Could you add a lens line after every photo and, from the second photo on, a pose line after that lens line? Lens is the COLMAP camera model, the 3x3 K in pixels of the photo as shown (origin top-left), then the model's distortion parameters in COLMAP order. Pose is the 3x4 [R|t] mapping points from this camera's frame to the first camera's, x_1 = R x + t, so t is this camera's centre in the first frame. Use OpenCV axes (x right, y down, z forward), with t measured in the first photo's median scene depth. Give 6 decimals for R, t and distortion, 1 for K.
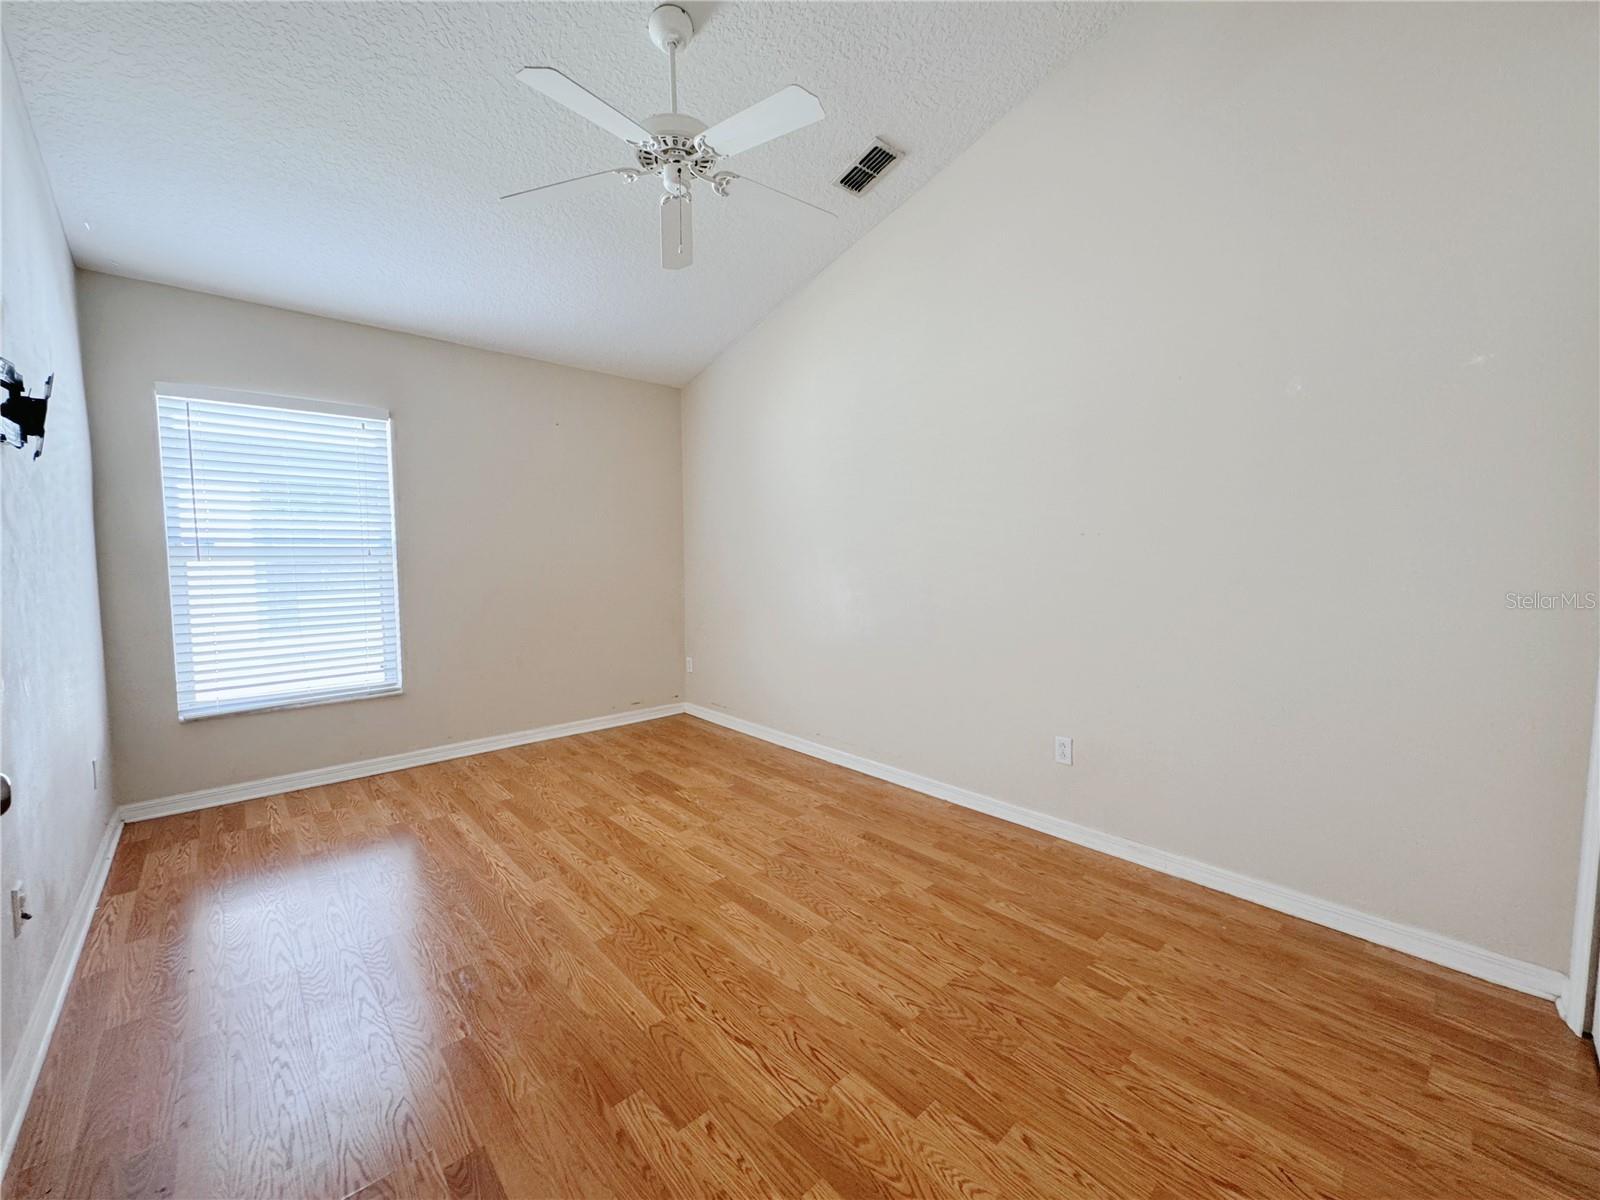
lens RADIAL K [[638.4, 0, 799.8], [0, 638.4, 598.2], [0, 0, 1]] dist [-0.005971, 0.000210]
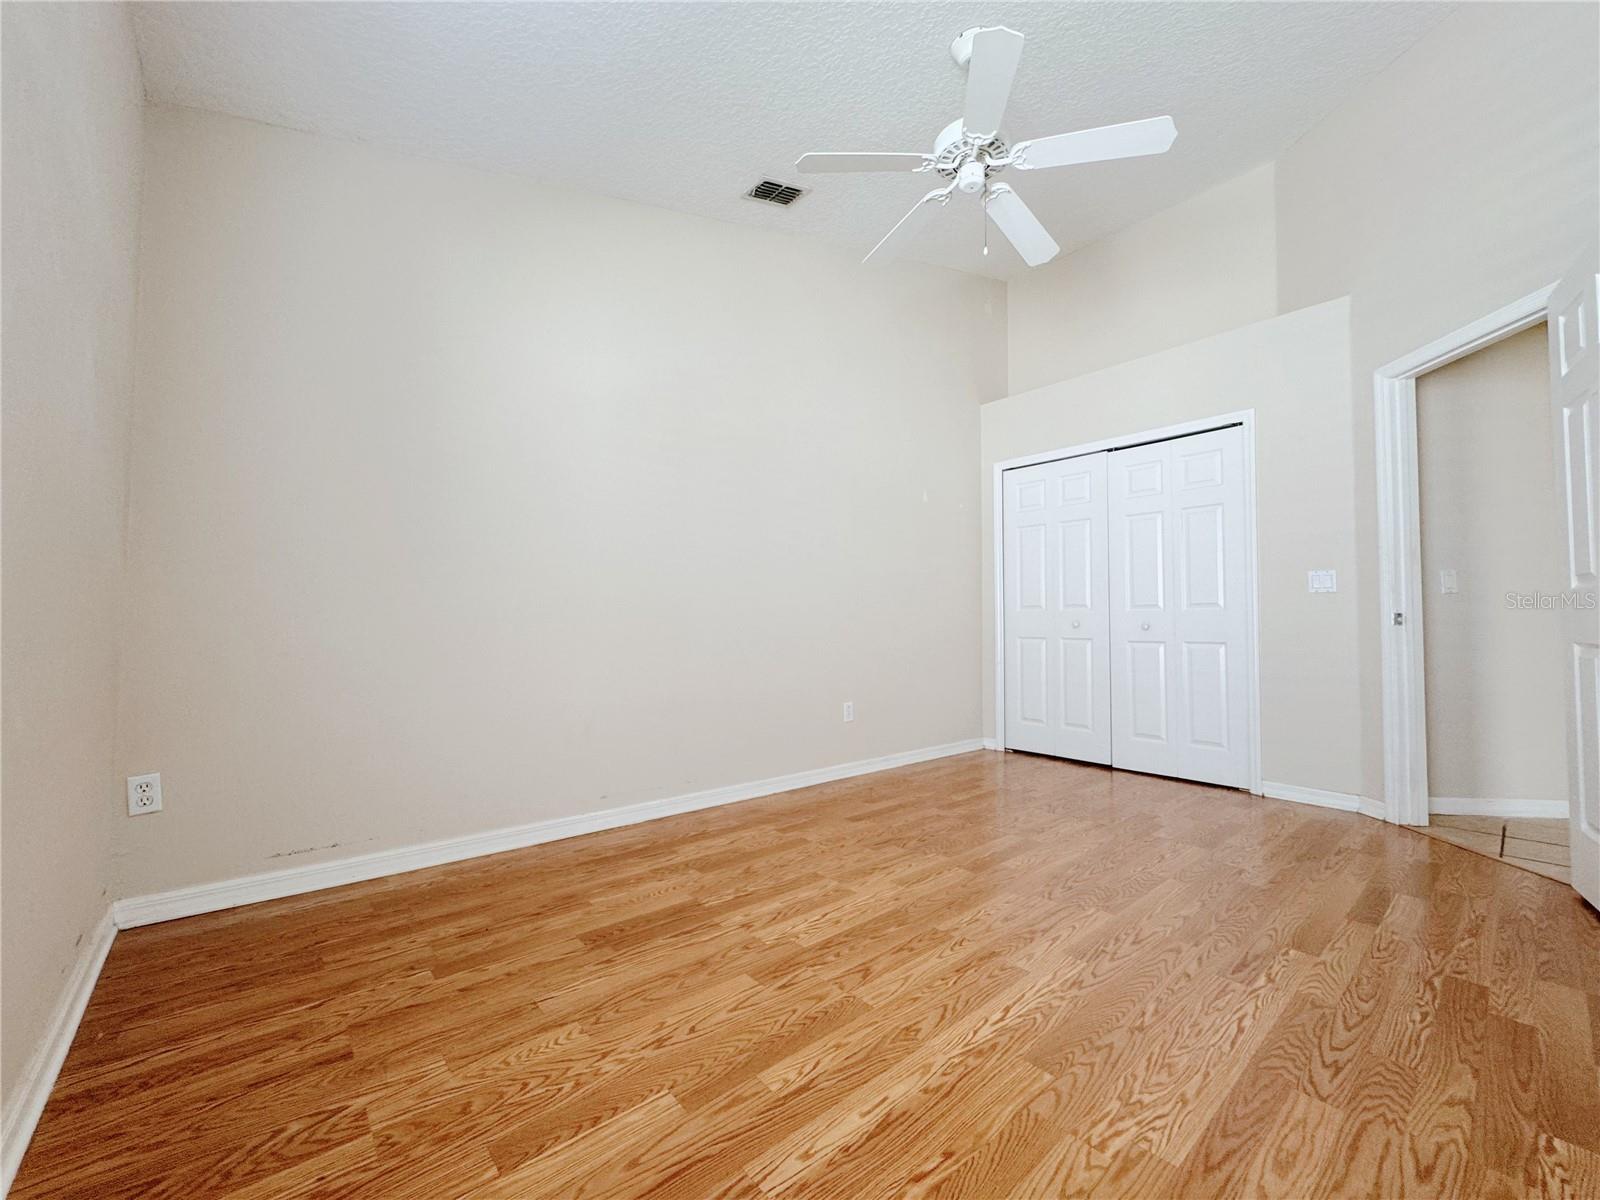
lens RADIAL K [[638.4, 0, 801.7], [0, 638.4, 606.2], [0, 0, 1]] dist [-0.005971, 0.000210]
pose [[0.026829, 0.033237, 0.999087, -0.915965], [0.061654, 0.997489, -0.034840, 0.047711], [-0.997737, 0.062533, 0.024713, 0.980817]]
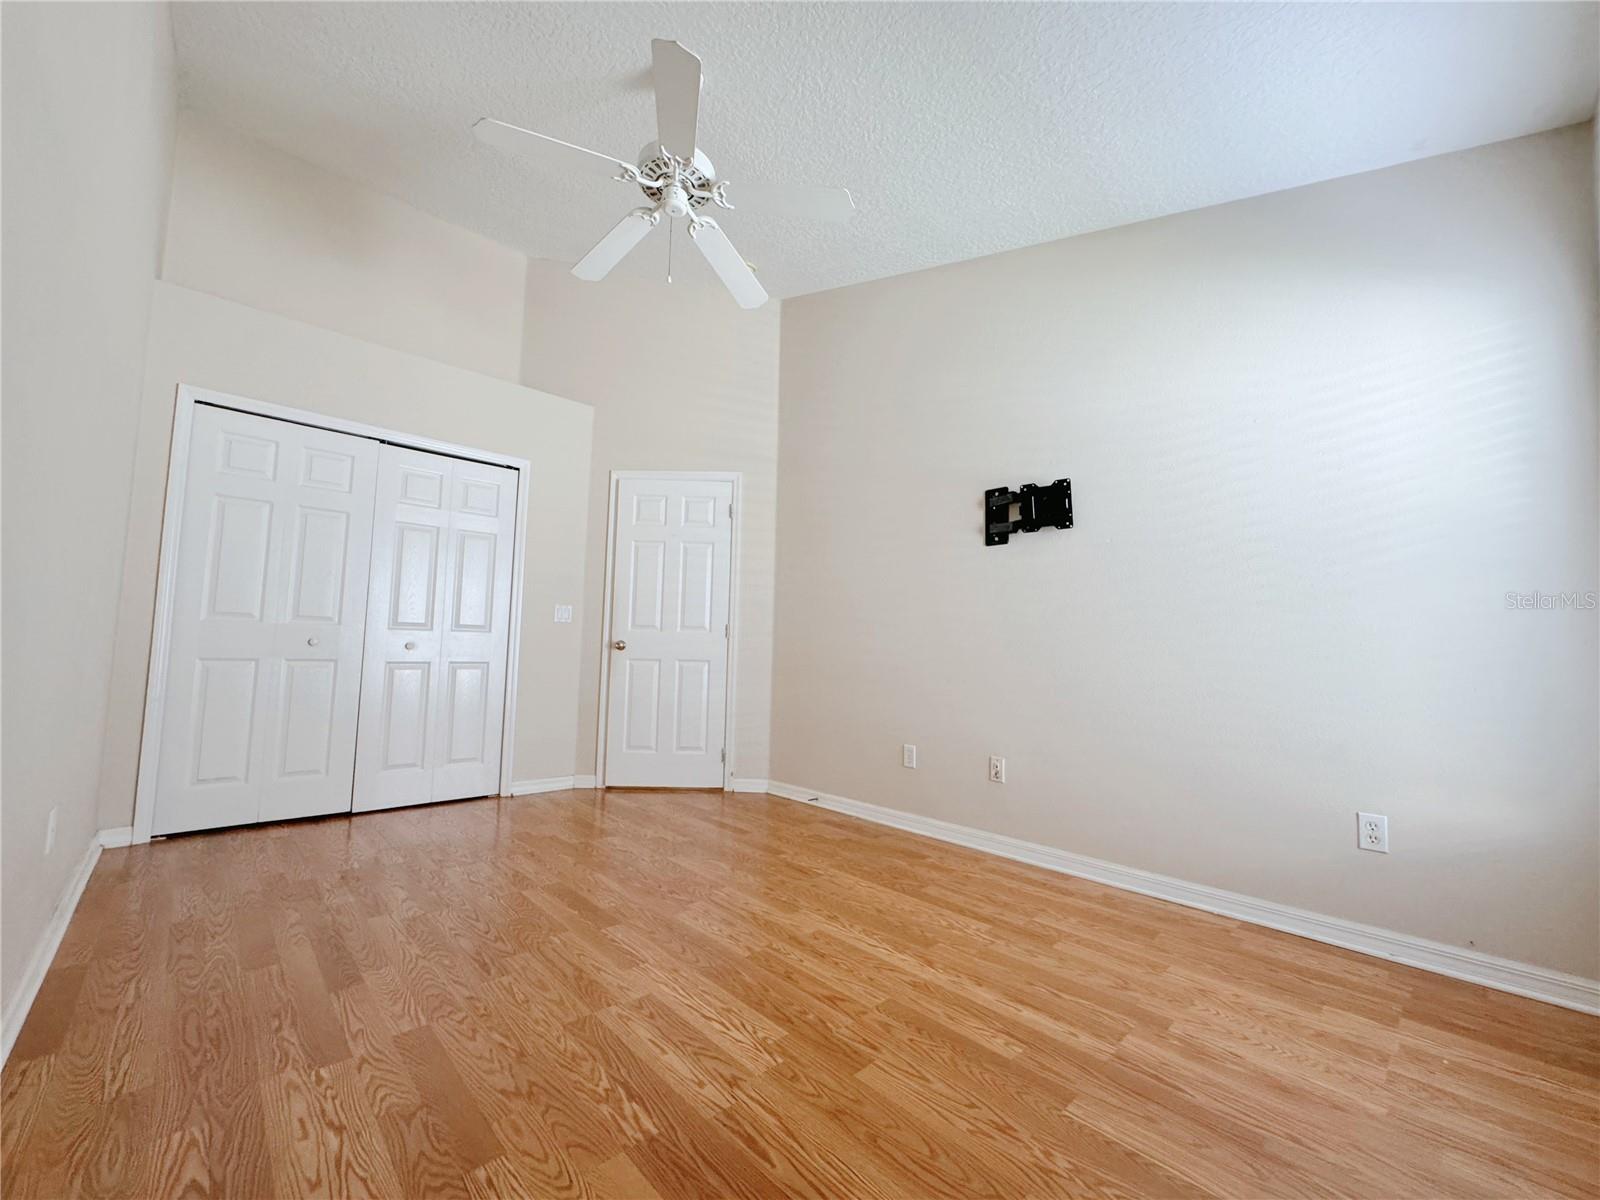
lens RADIAL K [[638.4, 0, 801.3], [0, 638.4, 603.8], [0, 0, 1]] dist [-0.005971, 0.000210]
pose [[-0.999646, -0.020916, -0.016467, -0.298634], [-0.020763, 0.999740, -0.009440, 0.003137], [0.016661, -0.009095, -0.999820, 1.534367]]
